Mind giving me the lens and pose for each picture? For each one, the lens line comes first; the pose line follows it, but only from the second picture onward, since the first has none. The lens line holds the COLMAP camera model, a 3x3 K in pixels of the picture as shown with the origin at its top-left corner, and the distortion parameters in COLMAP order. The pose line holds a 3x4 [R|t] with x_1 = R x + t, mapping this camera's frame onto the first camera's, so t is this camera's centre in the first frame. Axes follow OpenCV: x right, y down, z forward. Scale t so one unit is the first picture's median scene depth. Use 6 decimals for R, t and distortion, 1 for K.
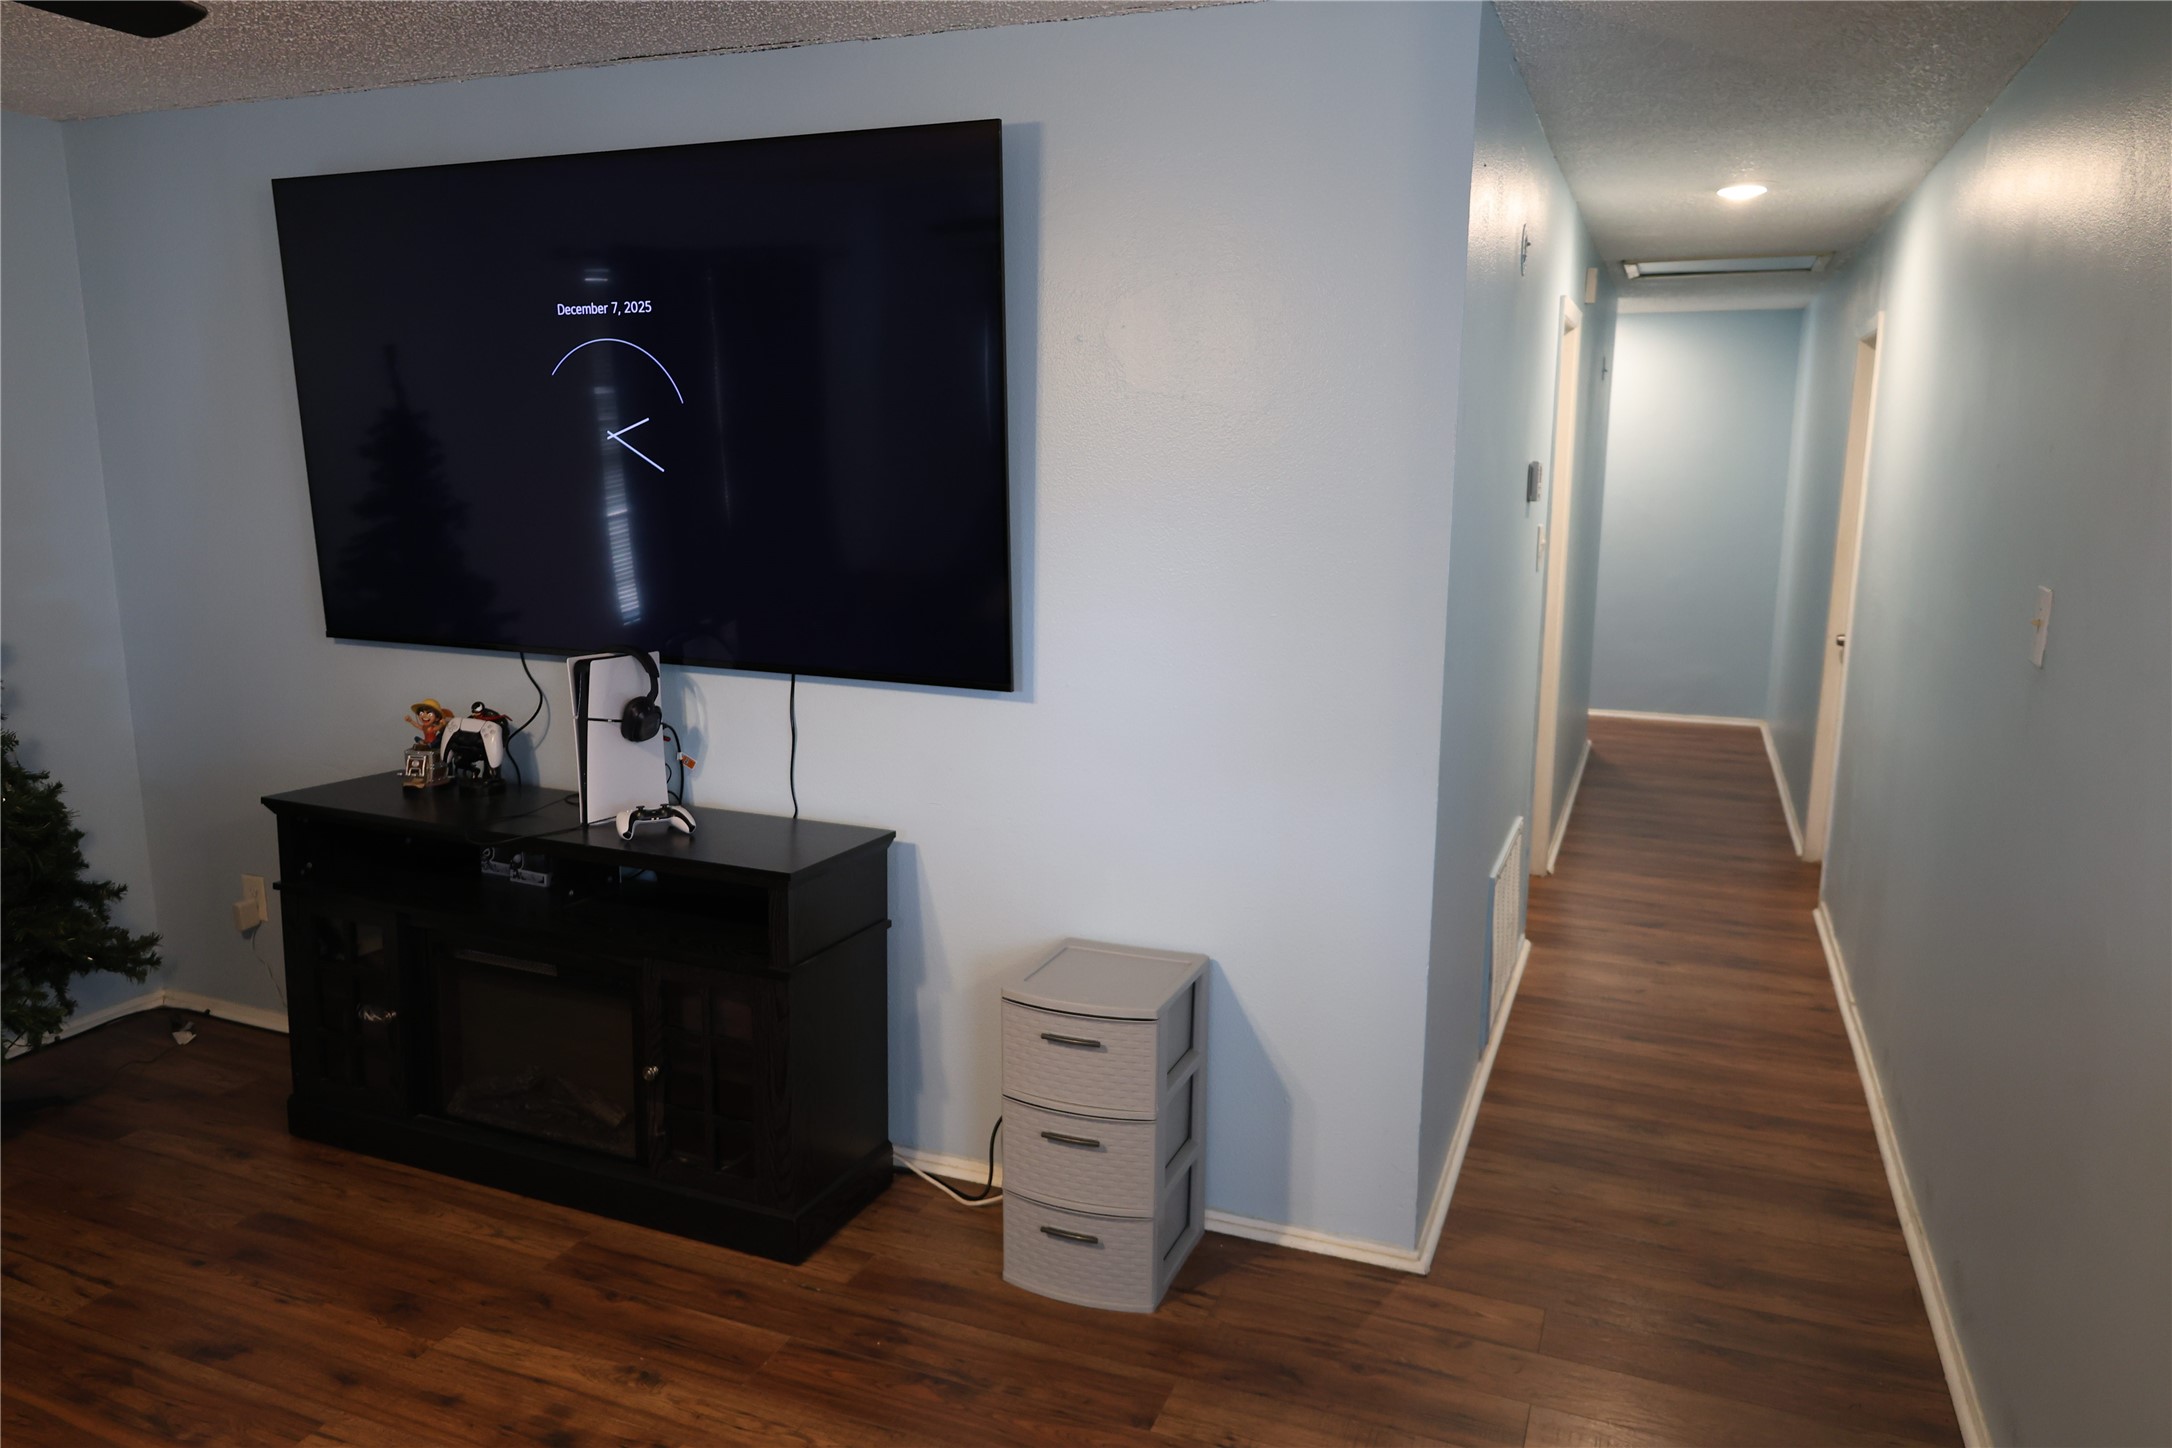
lens RADIAL K [[1477.8, 0, 1086.0], [0, 1477.8, 724.0], [0, 0, 1]] dist [-0.008068, 0.005103]
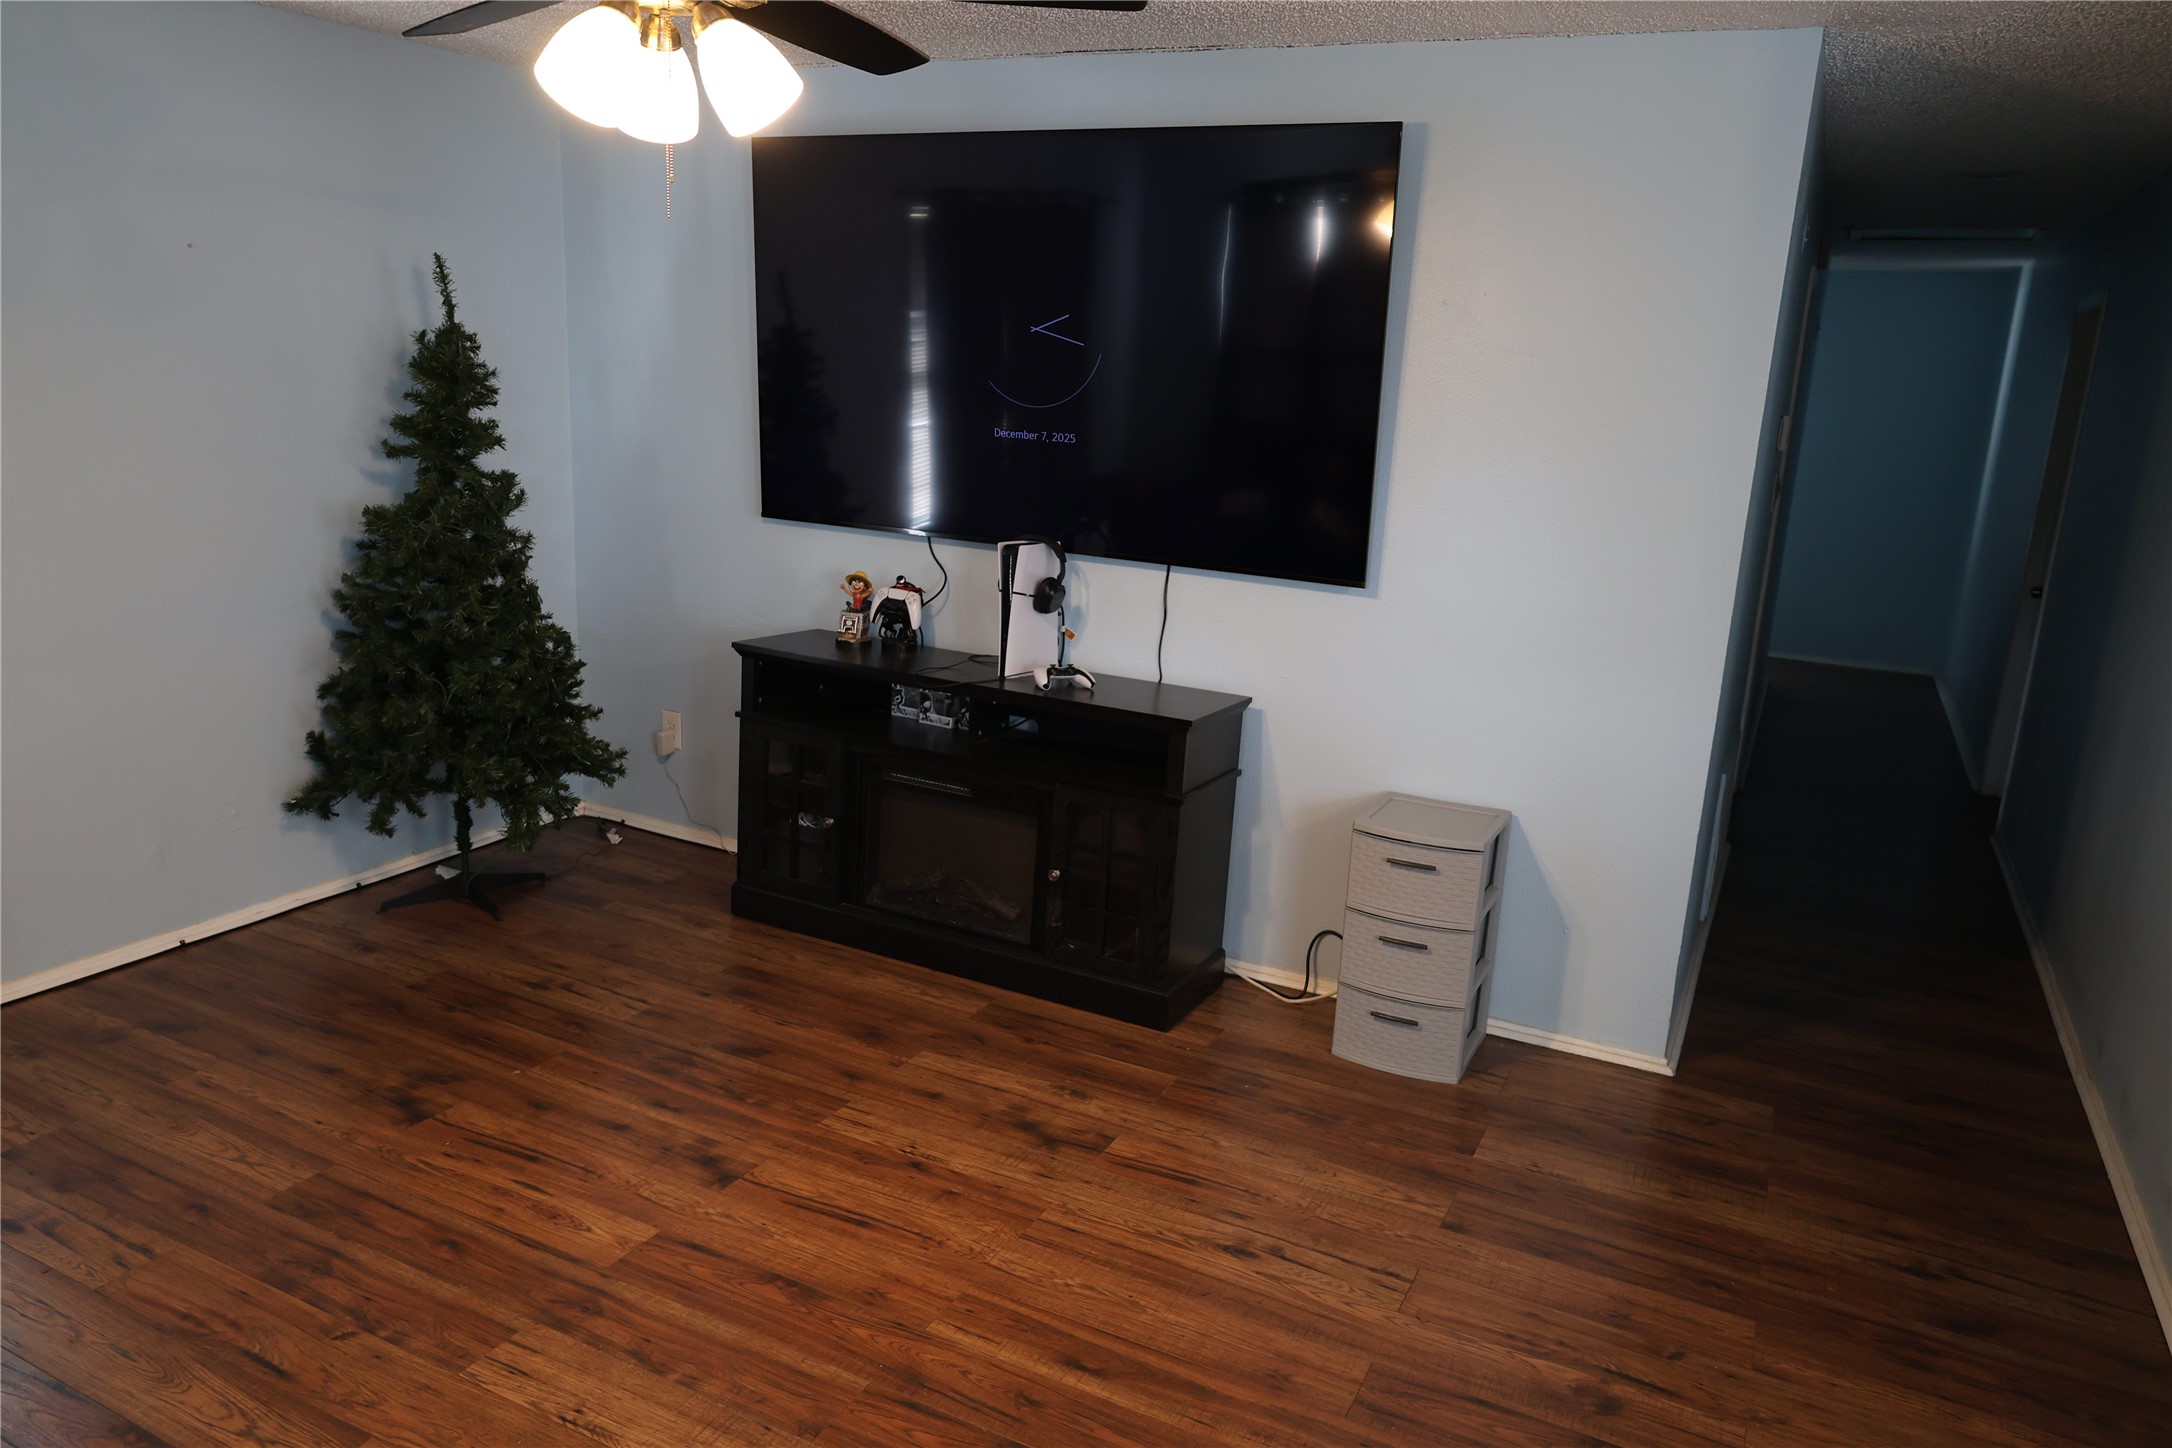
lens RADIAL K [[1478.8, 0, 1078.4], [0, 1478.8, 727.6], [0, 0, 1]] dist [-0.013716, 0.007669]
pose [[0.995534, 0.062316, -0.070909, -0.187495], [-0.058523, 0.996805, 0.054362, 0.039514], [0.074070, -0.049969, 0.996000, -0.245938]]
